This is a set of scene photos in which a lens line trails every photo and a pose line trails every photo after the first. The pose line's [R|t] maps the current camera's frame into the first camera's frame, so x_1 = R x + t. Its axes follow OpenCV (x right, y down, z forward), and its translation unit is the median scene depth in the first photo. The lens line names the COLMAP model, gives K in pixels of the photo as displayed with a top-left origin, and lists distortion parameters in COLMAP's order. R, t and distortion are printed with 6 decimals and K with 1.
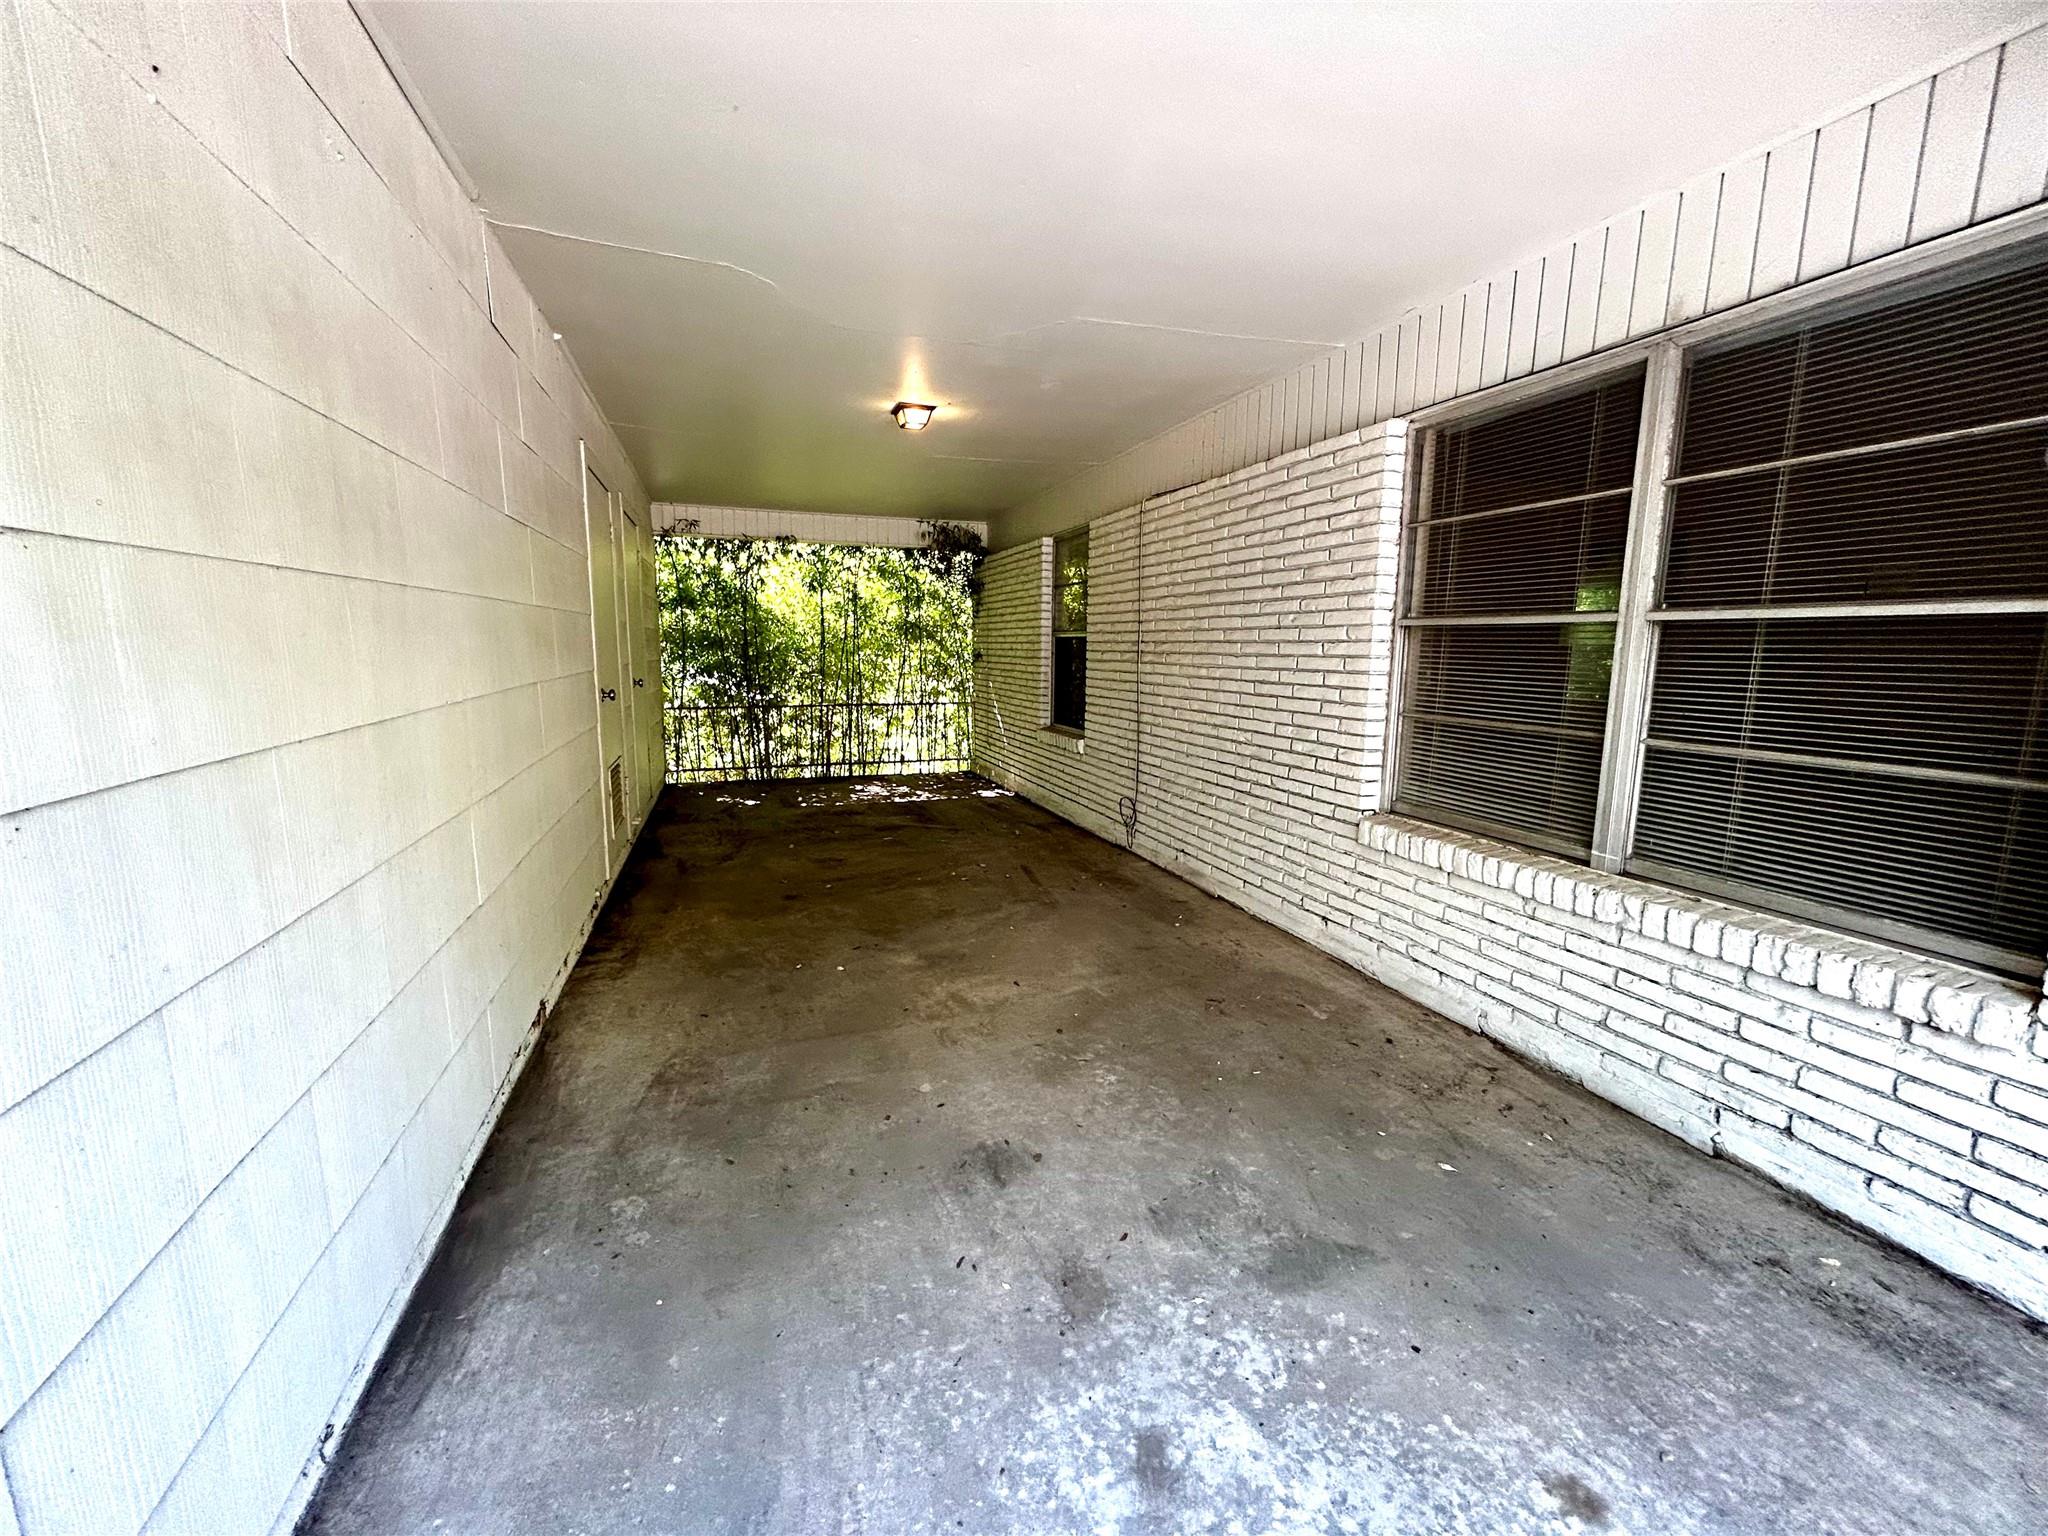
lens RADIAL K [[829.0, 0, 1016.8], [0, 829.0, 766.6], [0, 0, 1]] dist [-0.002182, 0.000166]
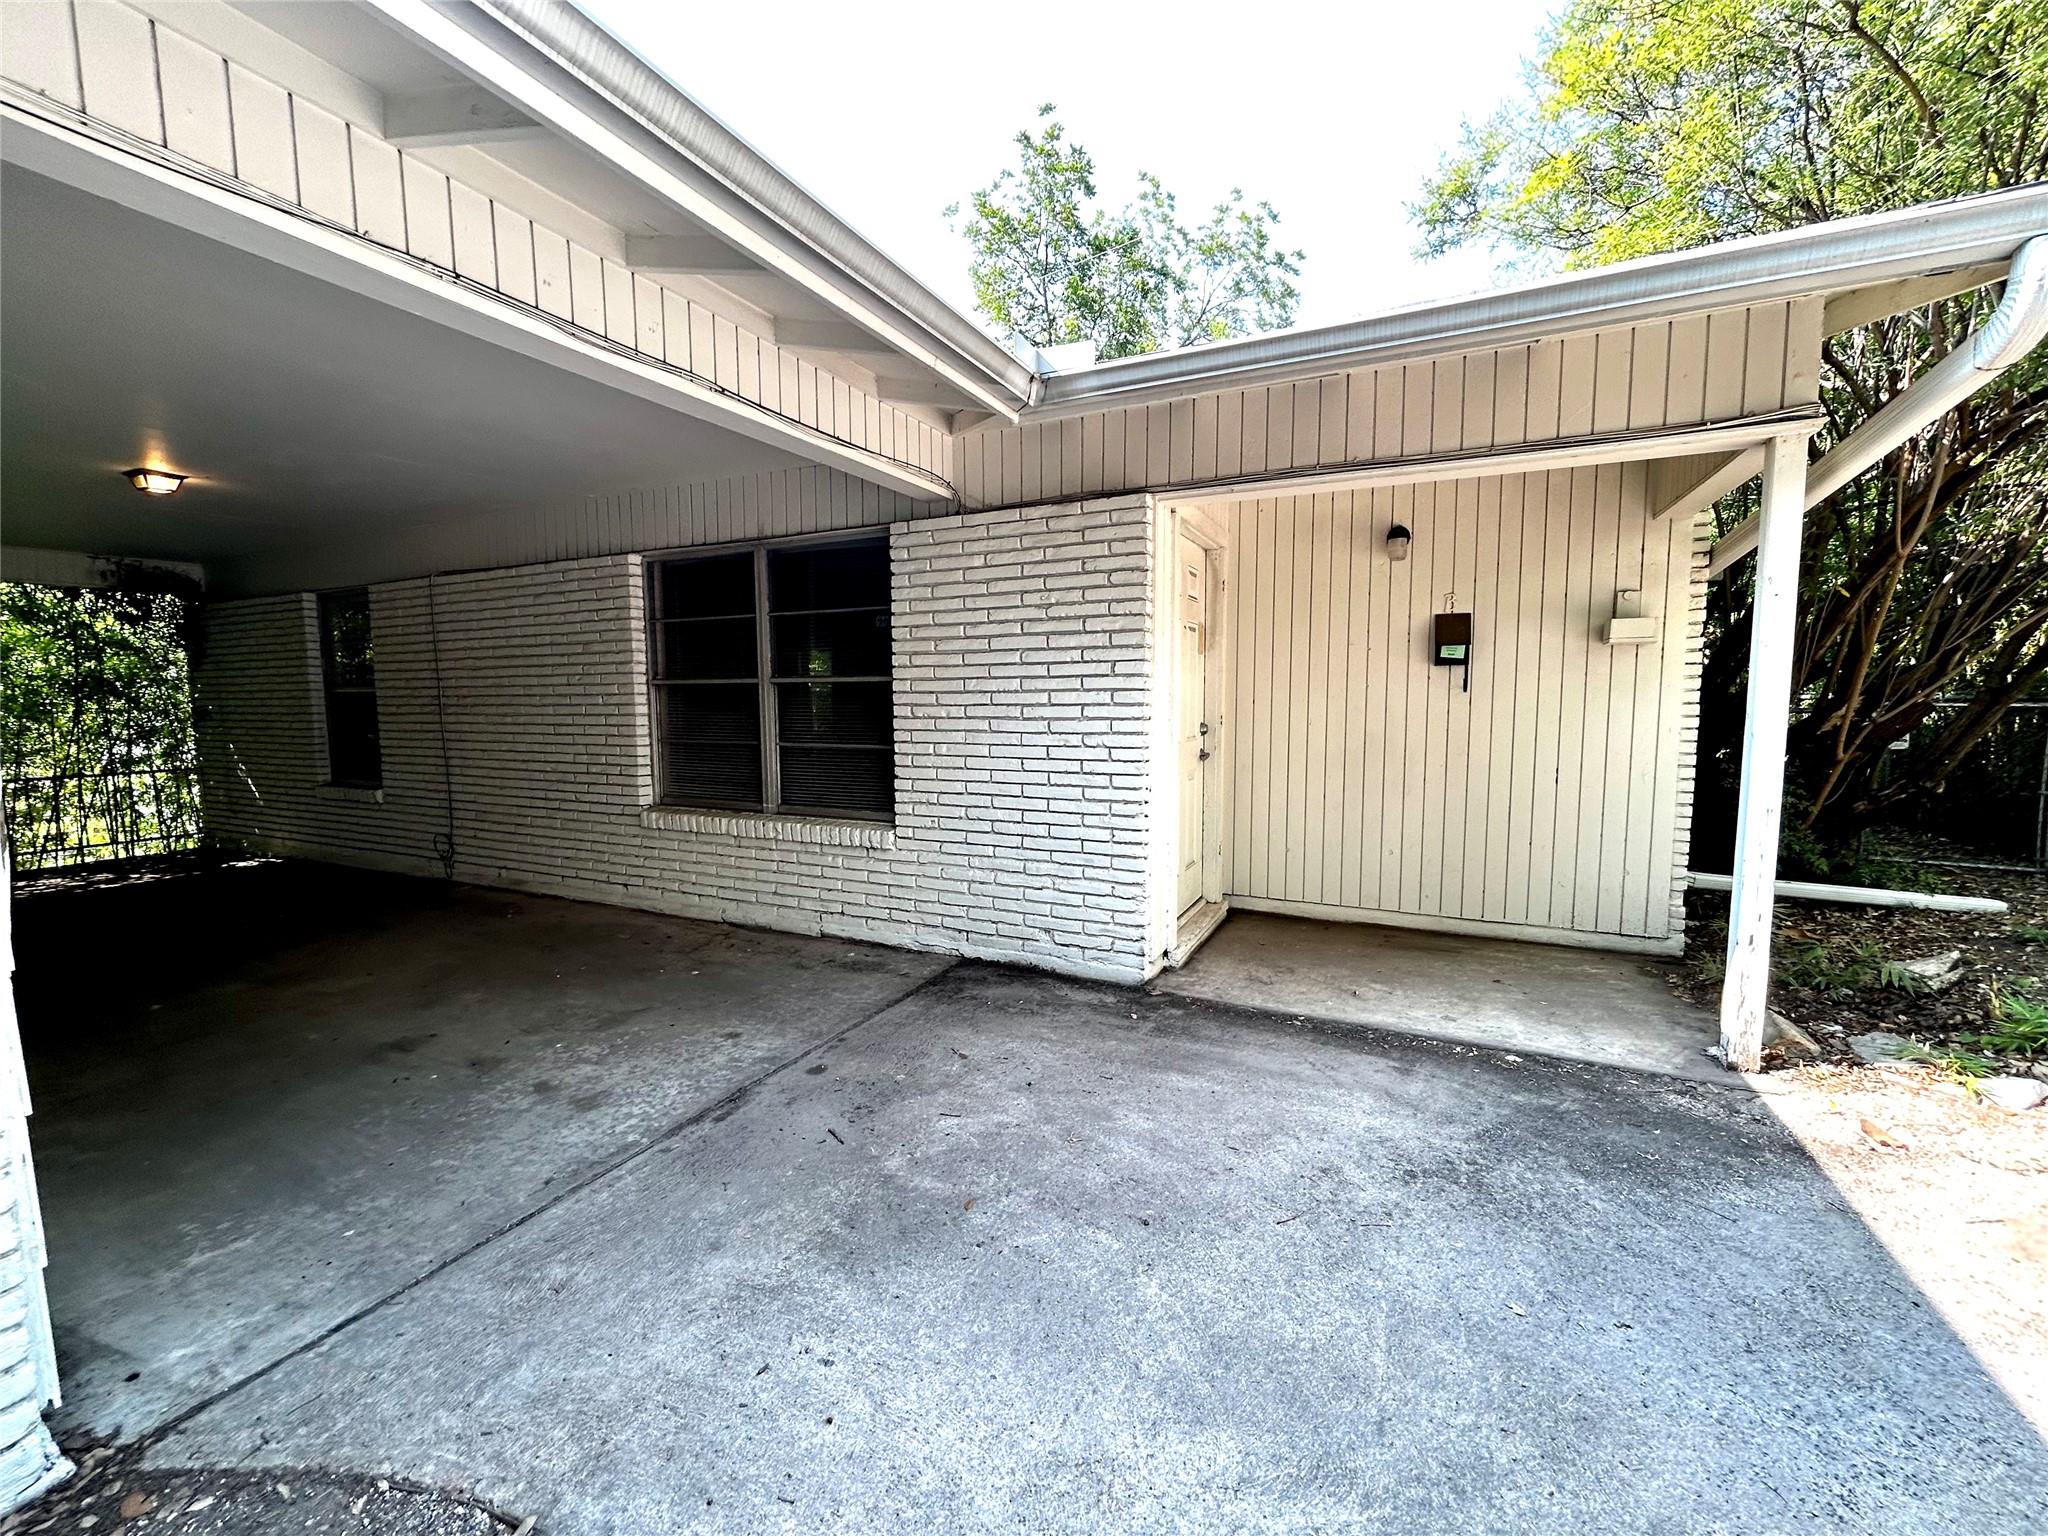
lens RADIAL K [[829.0, 0, 1016.8], [0, 829.0, 766.6], [0, 0, 1]] dist [-0.002182, 0.000166]
pose [[0.705384, -0.077757, 0.704547, -0.144721], [0.117801, 0.993002, -0.008349, 0.068925], [-0.698968, 0.088886, 0.709608, -0.503742]]
